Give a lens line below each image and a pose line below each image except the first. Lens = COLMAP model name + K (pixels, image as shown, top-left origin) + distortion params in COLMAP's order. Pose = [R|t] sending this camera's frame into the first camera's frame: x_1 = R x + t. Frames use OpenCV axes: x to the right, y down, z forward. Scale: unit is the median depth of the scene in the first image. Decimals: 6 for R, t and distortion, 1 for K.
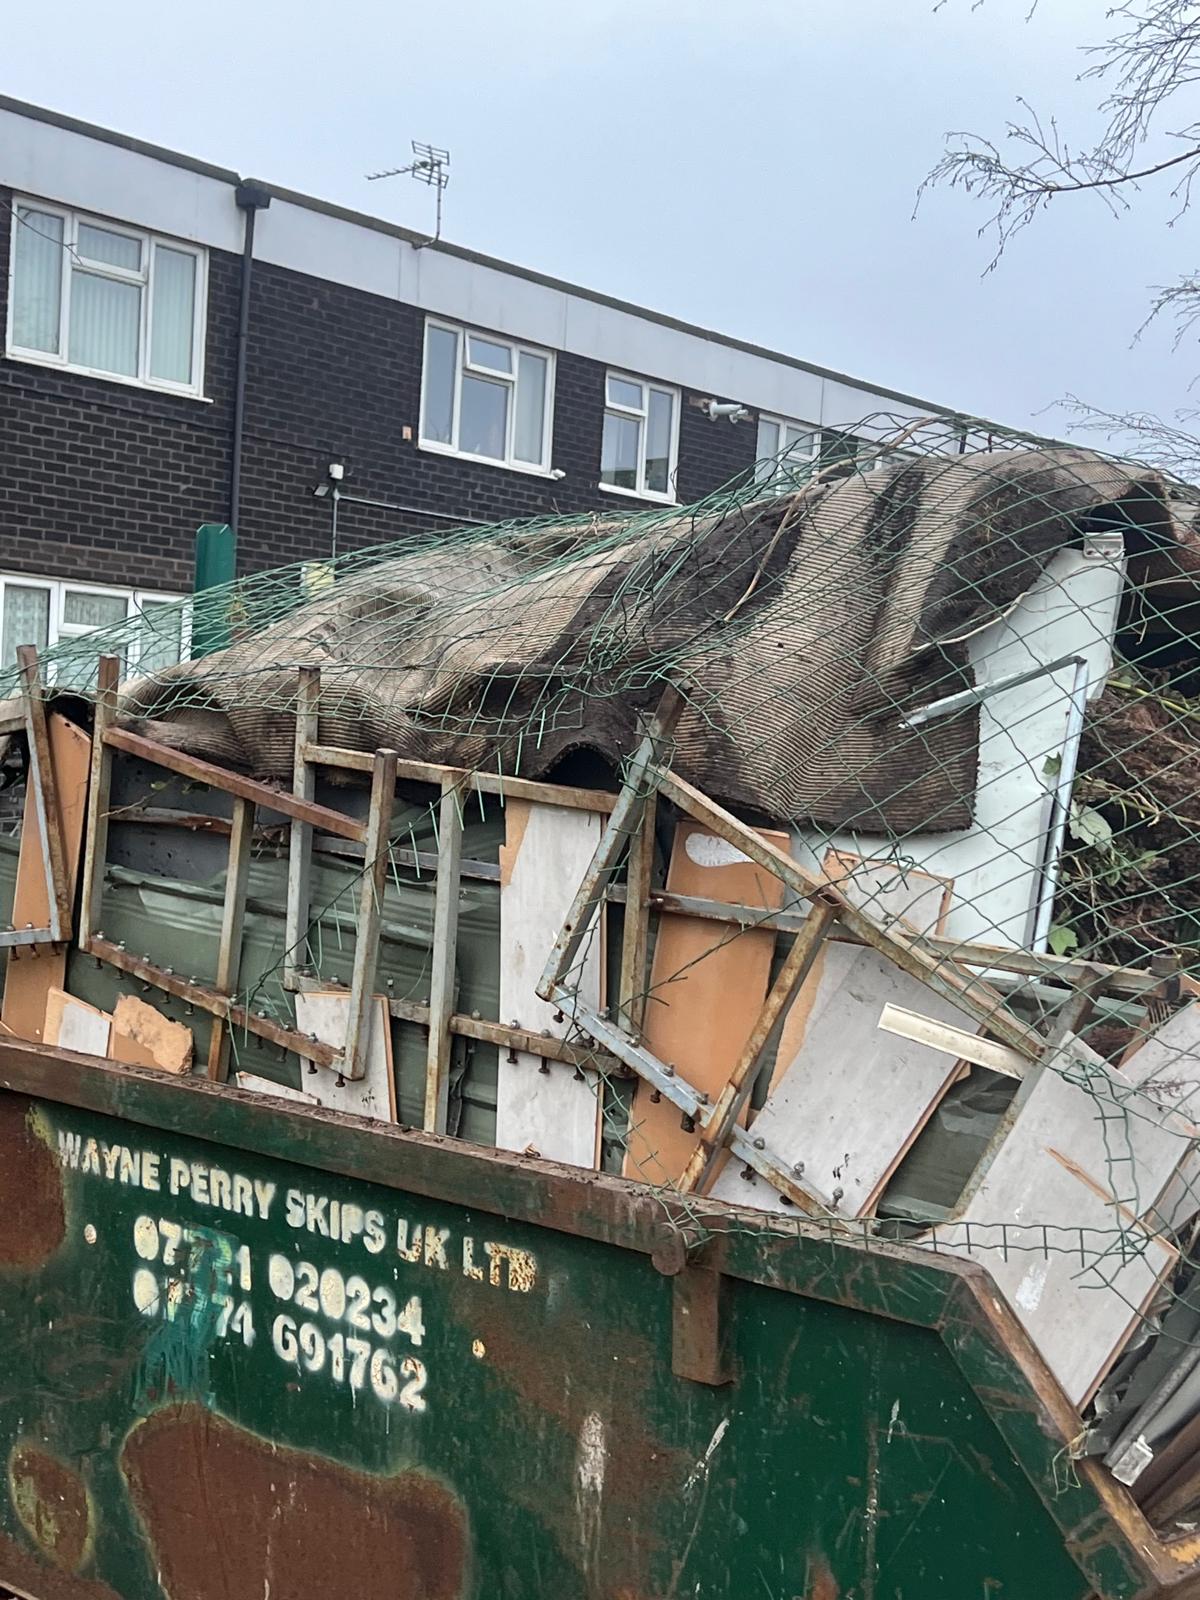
lens RADIAL K [[2161.2, 0, 600.0], [0, 2161.2, 800.0], [0, 0, 1]] dist [0.214427, -0.812218]
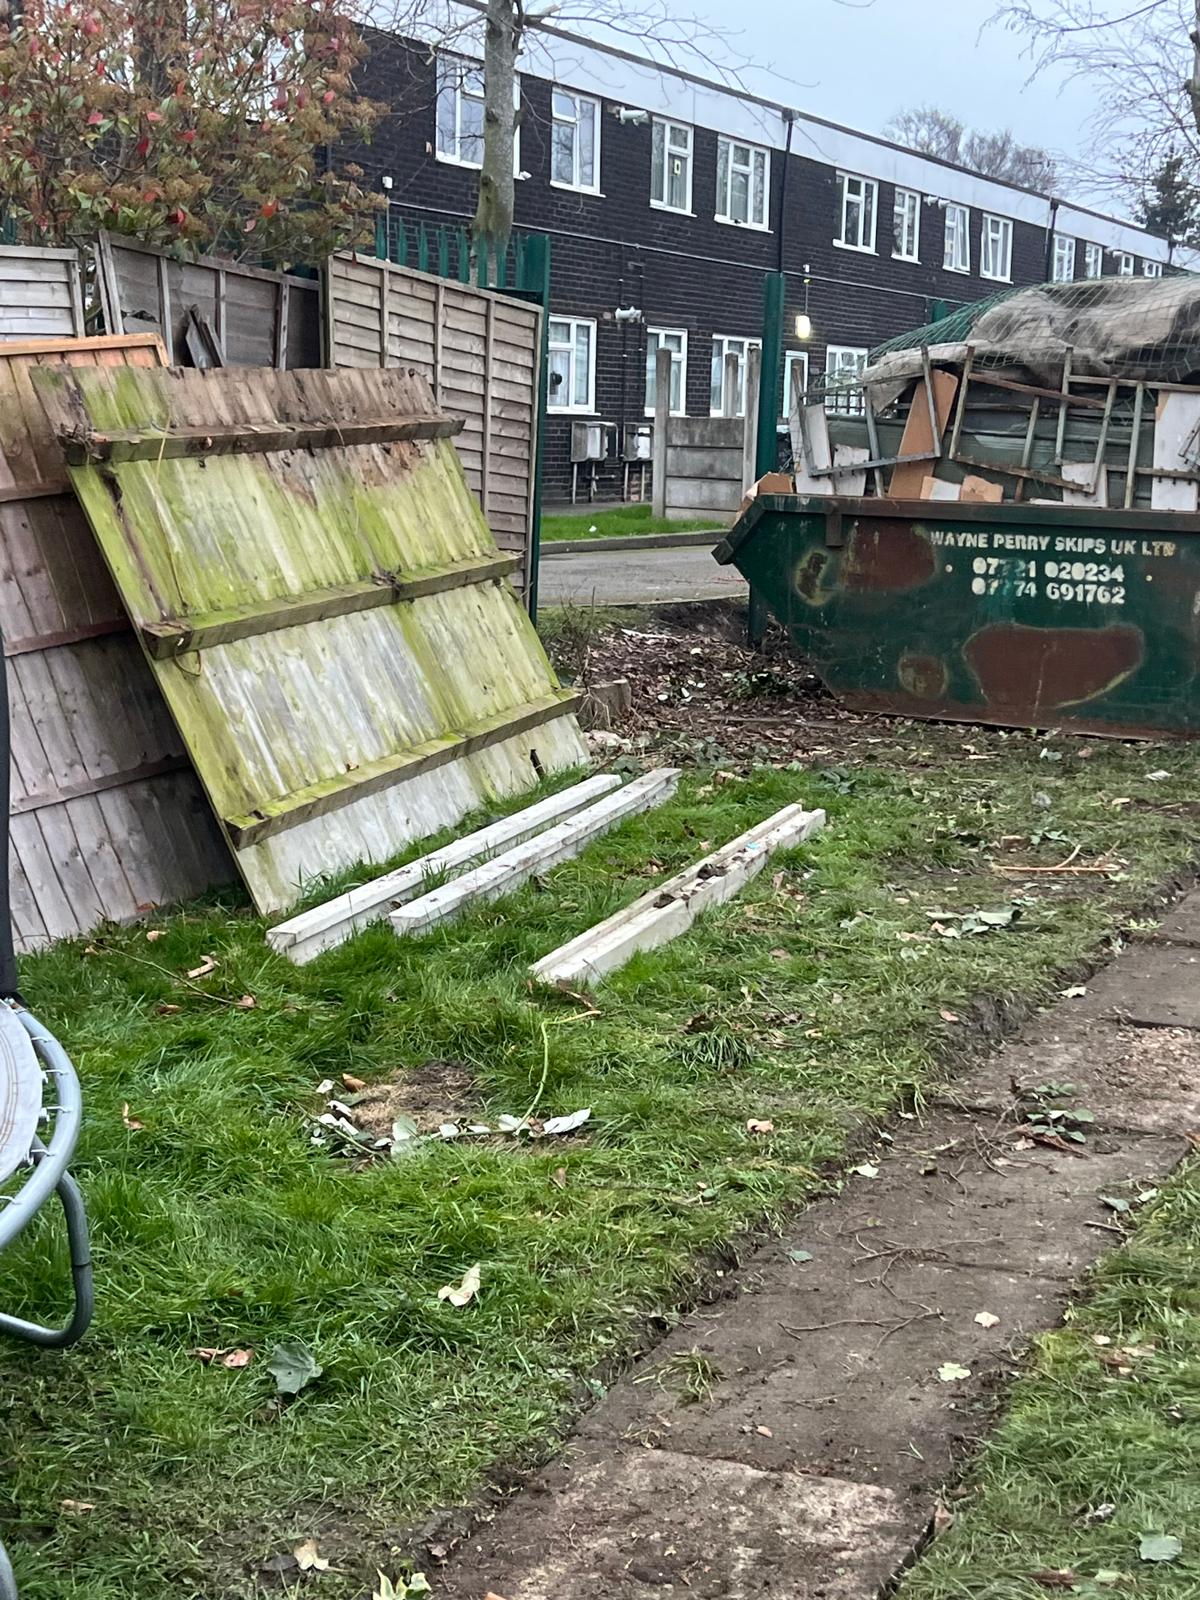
lens RADIAL K [[2161.2, 0, 600.0], [0, 2161.2, 800.0], [0, 0, 1]] dist [0.214427, -0.812218]
pose [[0.985436, -0.061120, 0.158683, -1.185034], [0.036013, 0.987017, 0.156529, 0.050395], [-0.166189, -0.148535, 0.974843, -1.691515]]
